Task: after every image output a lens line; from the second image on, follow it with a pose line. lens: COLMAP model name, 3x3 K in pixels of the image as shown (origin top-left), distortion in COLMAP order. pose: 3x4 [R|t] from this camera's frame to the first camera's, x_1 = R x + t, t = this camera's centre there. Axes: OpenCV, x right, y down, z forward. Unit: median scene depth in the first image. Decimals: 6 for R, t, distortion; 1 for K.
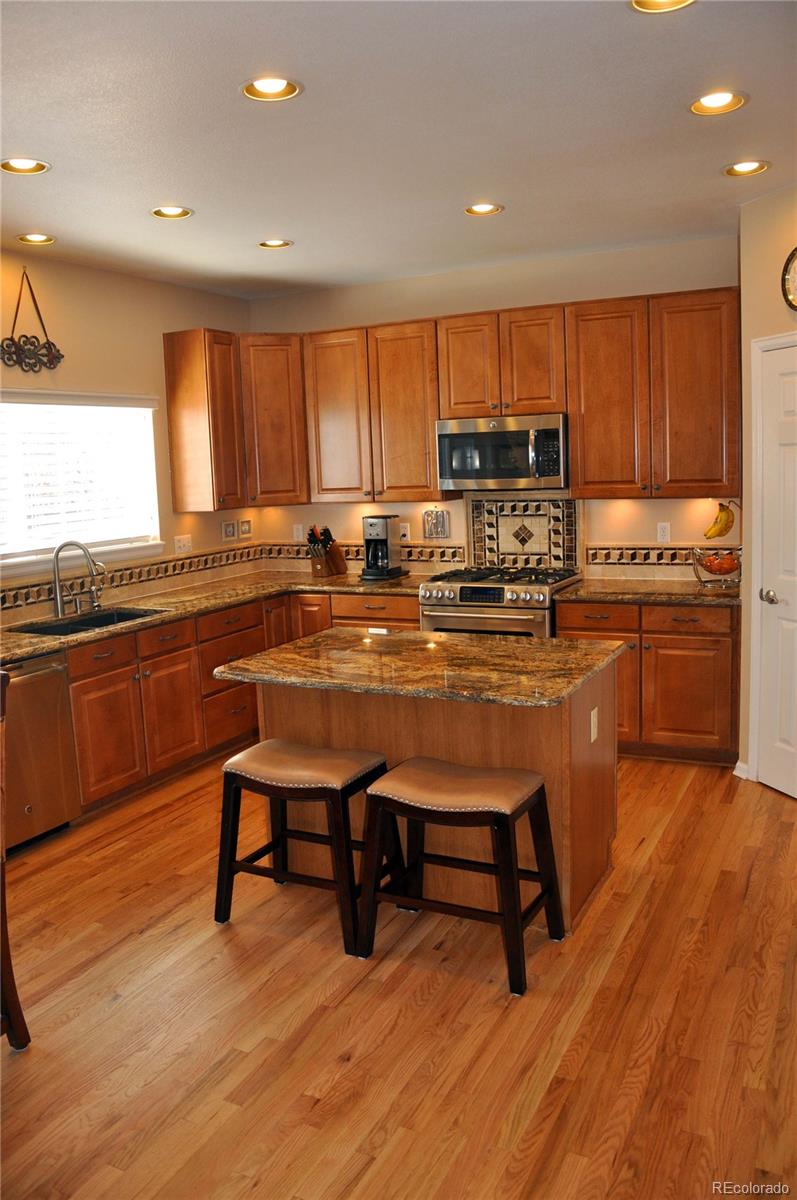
lens RADIAL K [[933.3, 0, 398.5], [0, 933.3, 600.0], [0, 0, 1]] dist [-0.166615, 0.128545]
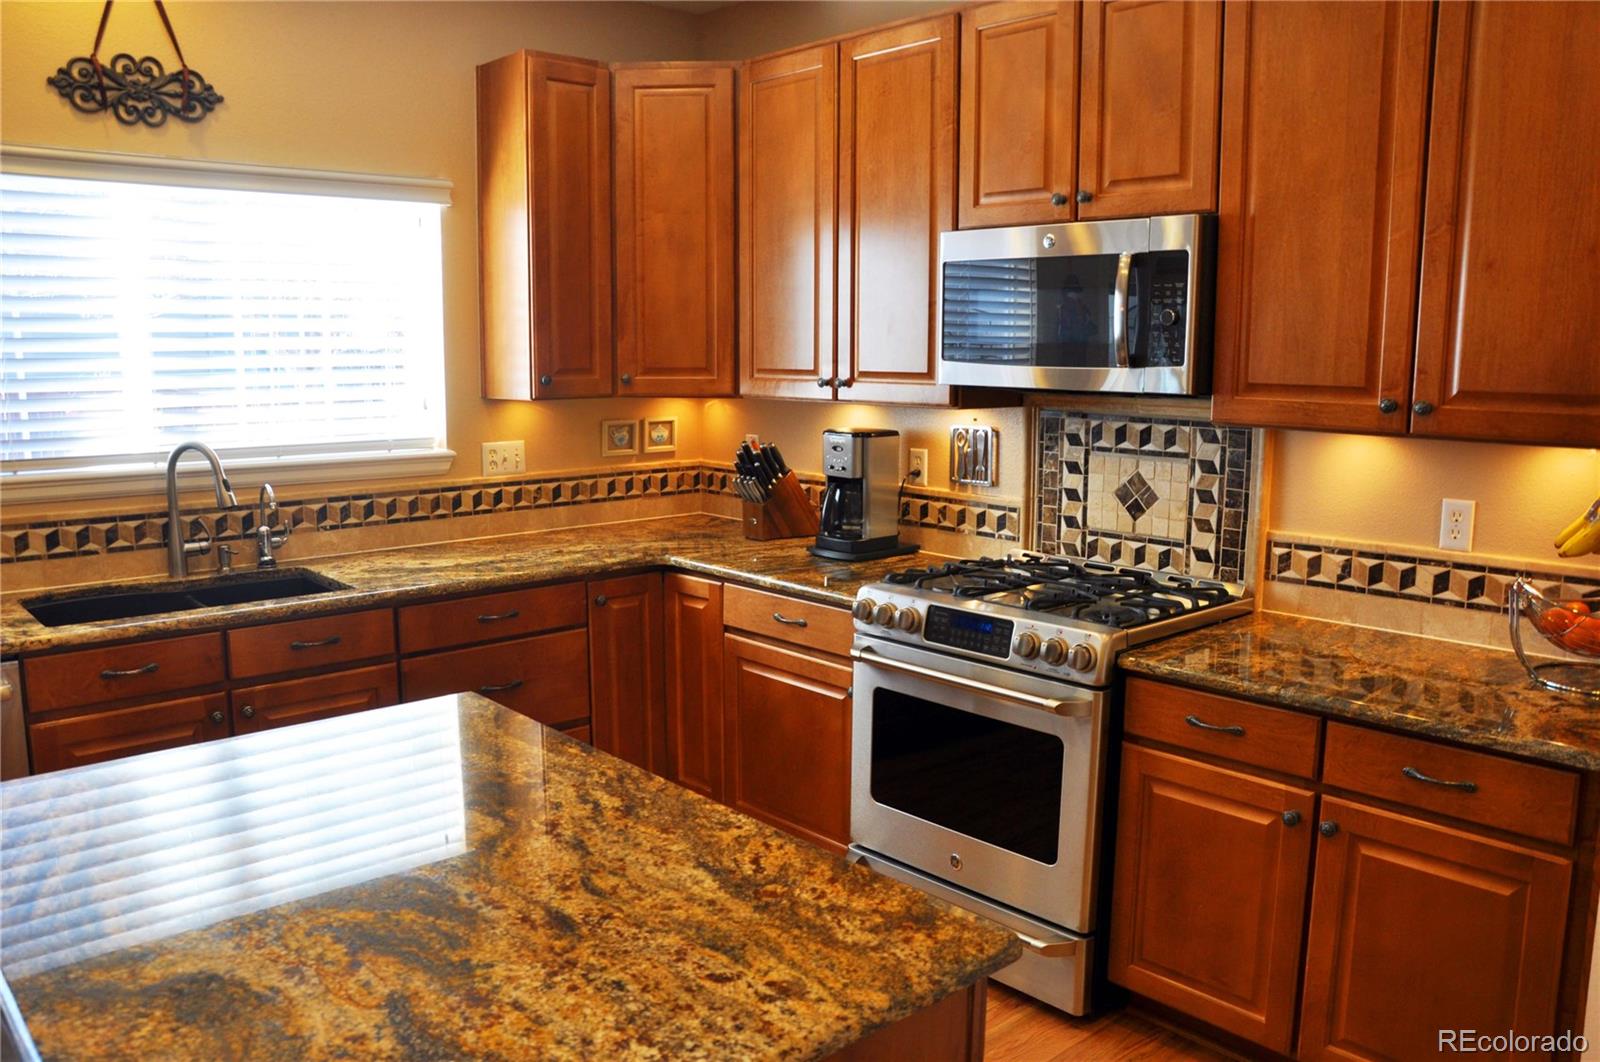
lens RADIAL K [[1244.4, 0, 788.4], [0, 1244.4, 551.6], [0, 0, 1]] dist [-0.166615, 0.128545]
pose [[0.929790, 0.102195, -0.353619, 0.193712], [-0.093147, 0.994742, 0.042562, -0.053866], [0.356110, -0.006635, 0.934421, 0.395584]]
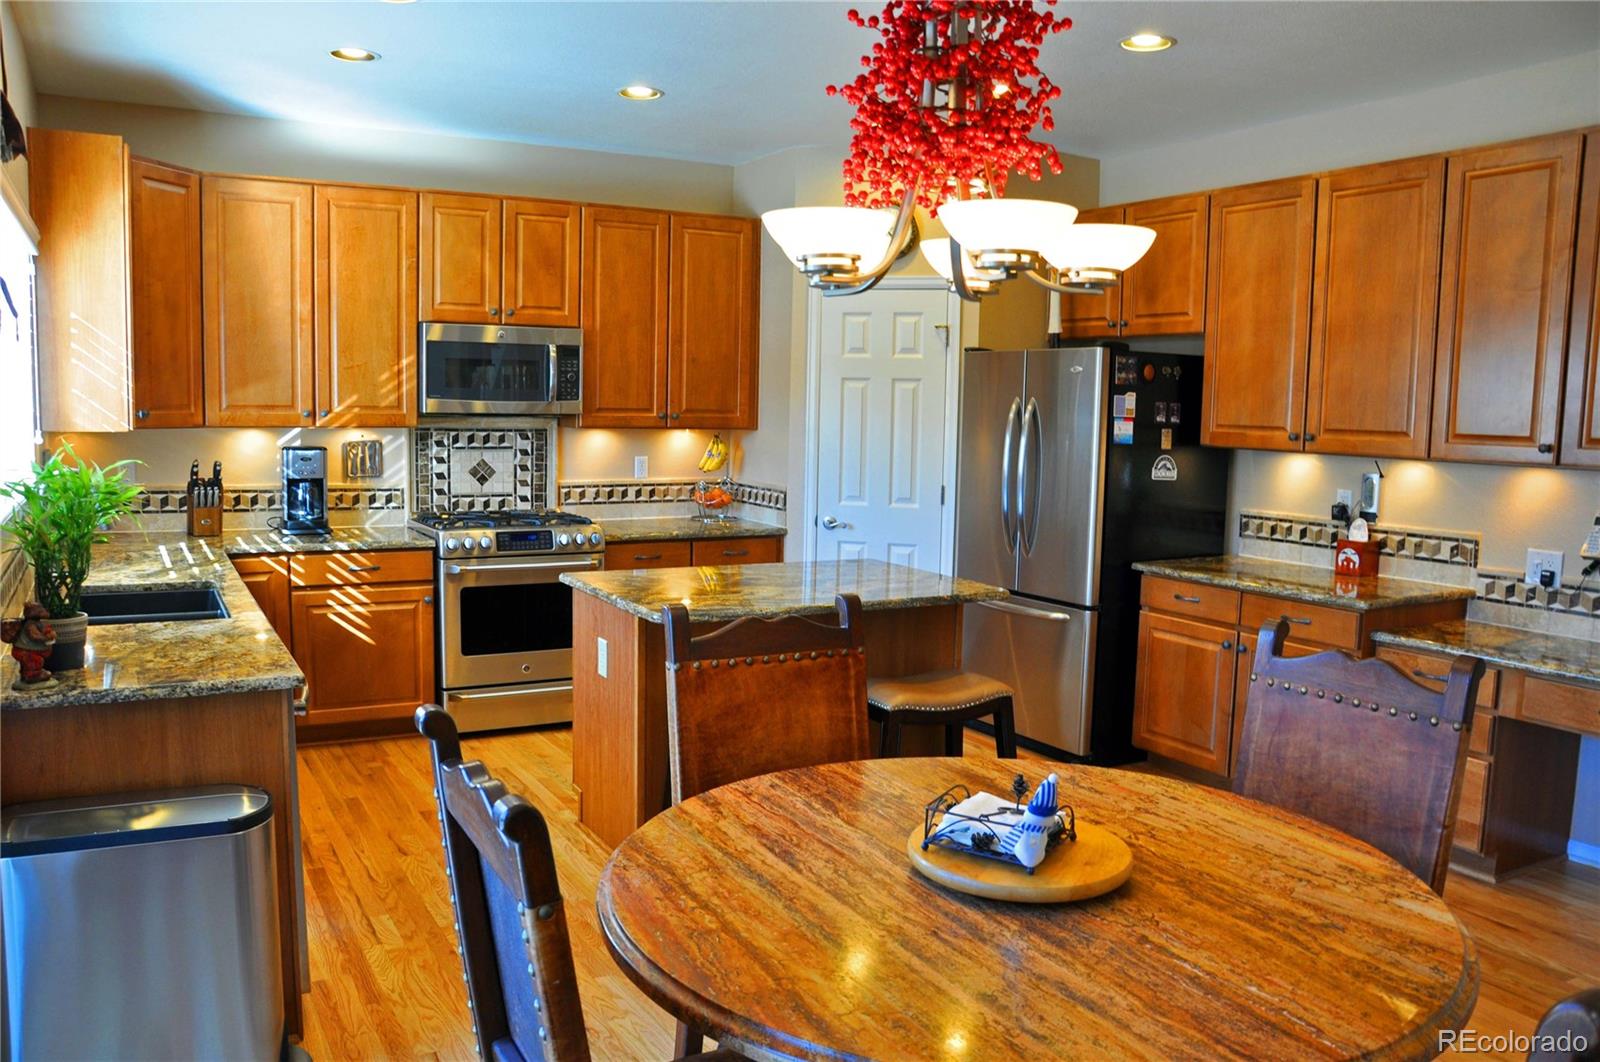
lens RADIAL K [[1222.8, 0, 799.1], [0, 1222.8, 552.5], [0, 0, 1]] dist [-0.173662, 0.113897]
pose [[0.562937, -0.047898, 0.825111, -0.596105], [0.074602, 0.997189, 0.006990, 0.013738], [-0.823126, 0.057620, 0.564928, 0.182389]]
